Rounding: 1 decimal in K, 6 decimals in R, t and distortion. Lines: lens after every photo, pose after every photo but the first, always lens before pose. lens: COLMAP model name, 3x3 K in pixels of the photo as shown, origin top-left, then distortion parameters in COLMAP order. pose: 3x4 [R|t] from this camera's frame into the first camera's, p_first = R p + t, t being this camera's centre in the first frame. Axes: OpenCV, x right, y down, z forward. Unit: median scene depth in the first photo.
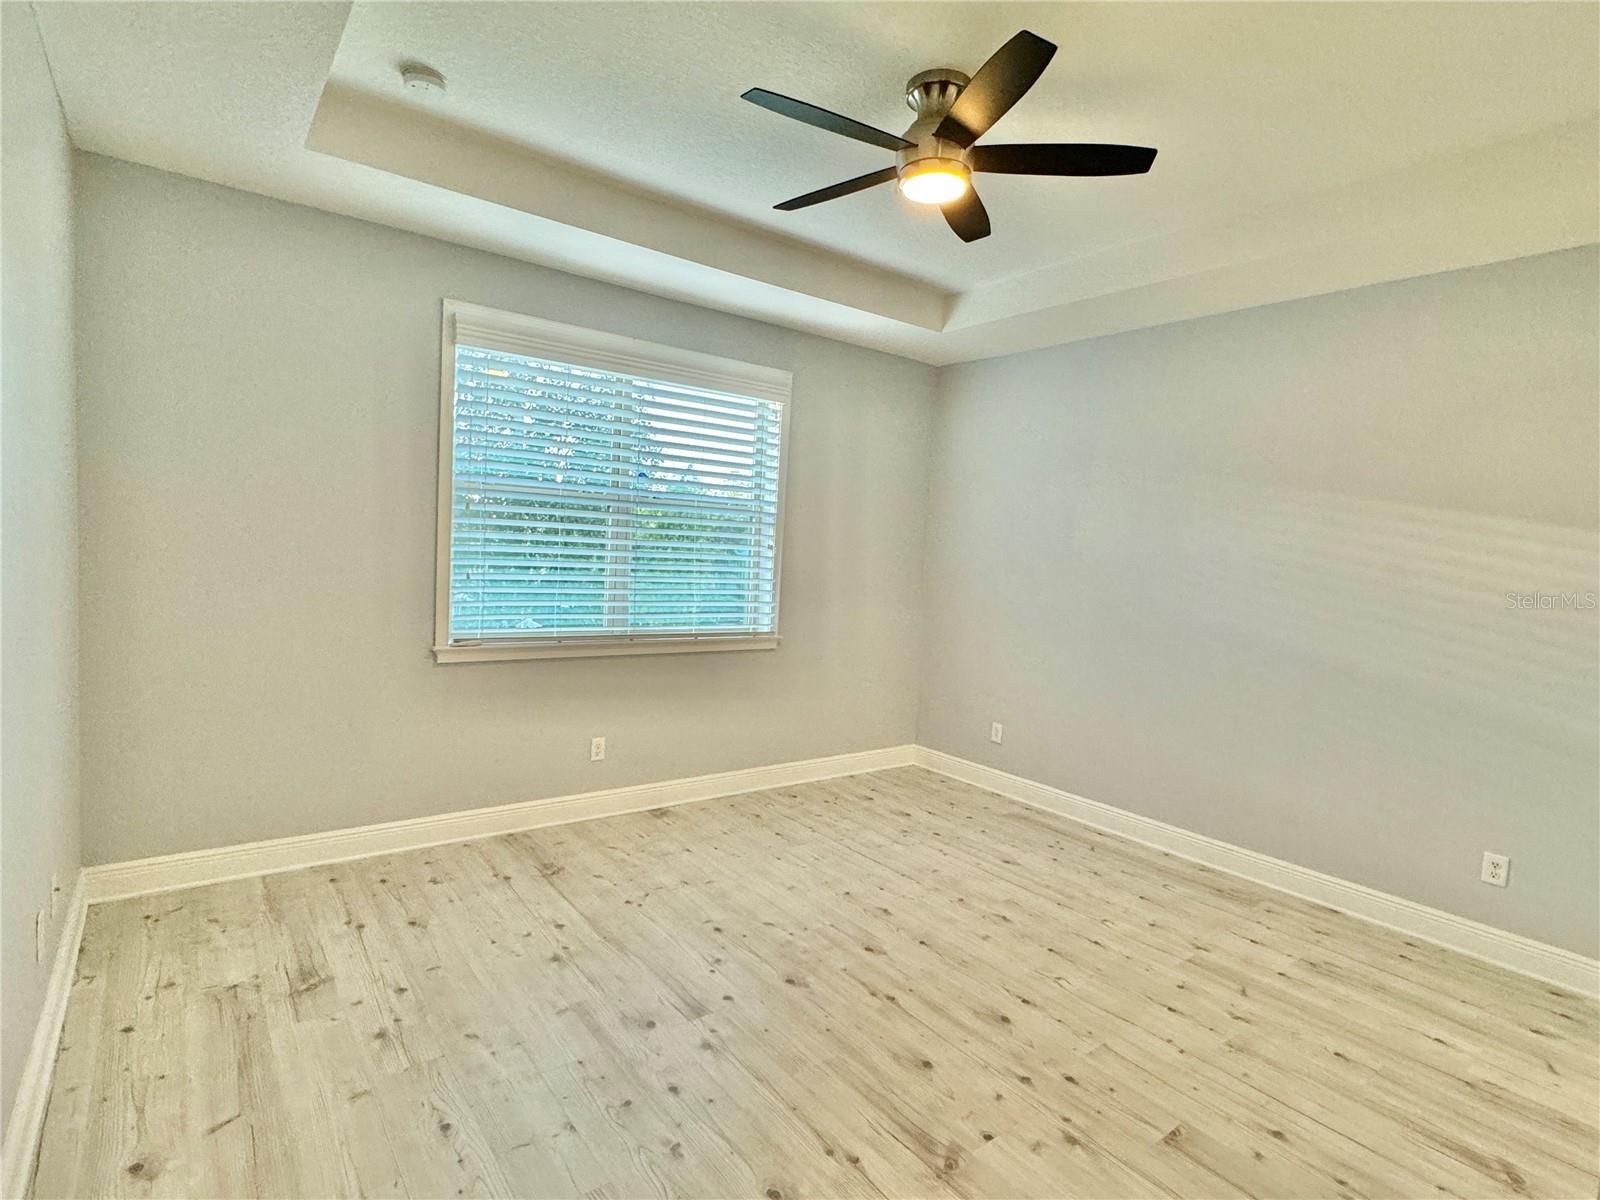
lens RADIAL K [[817.3, 0, 799.8], [0, 817.3, 599.4], [0, 0, 1]] dist [-0.000748, -0.000093]
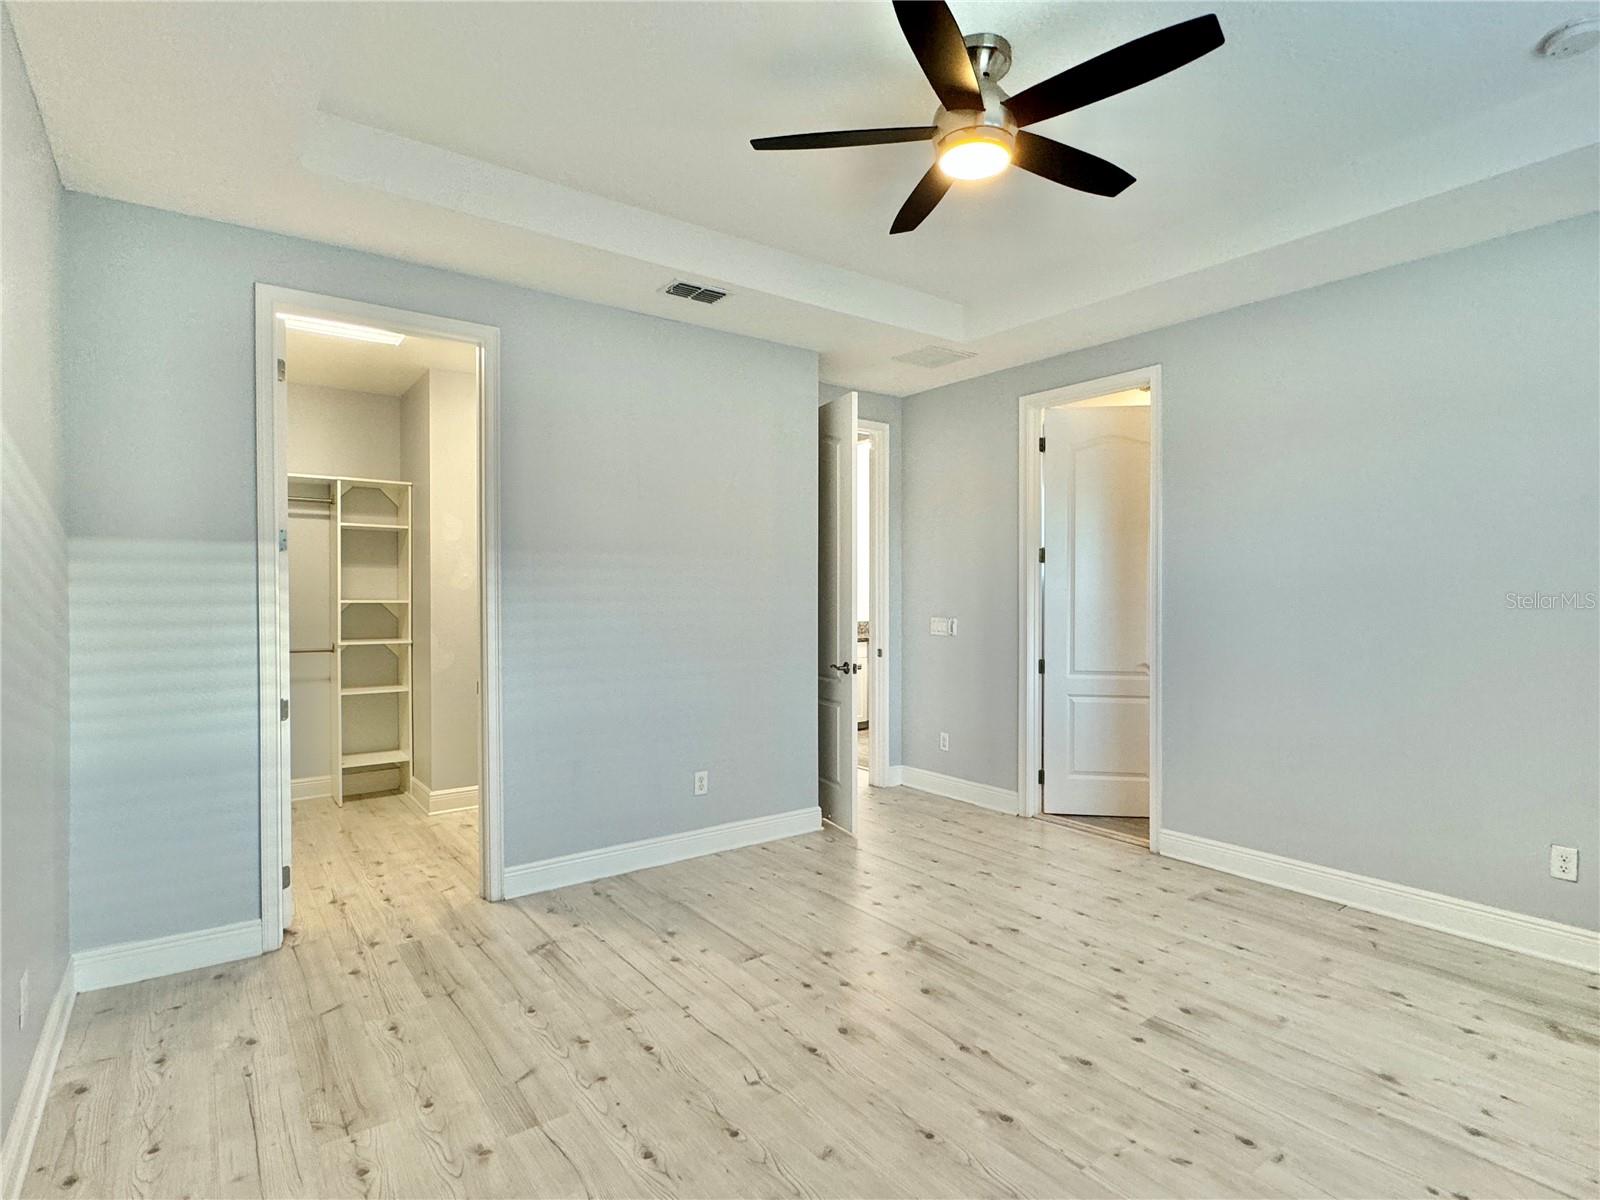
lens RADIAL K [[817.3, 0, 800.0], [0, 817.3, 597.2], [0, 0, 1]] dist [-0.000748, -0.000093]
pose [[-0.998556, -0.052921, 0.009219, 0.319337], [-0.052103, 0.995928, 0.073575, -0.063774], [-0.013075, 0.072989, -0.997247, 1.916131]]
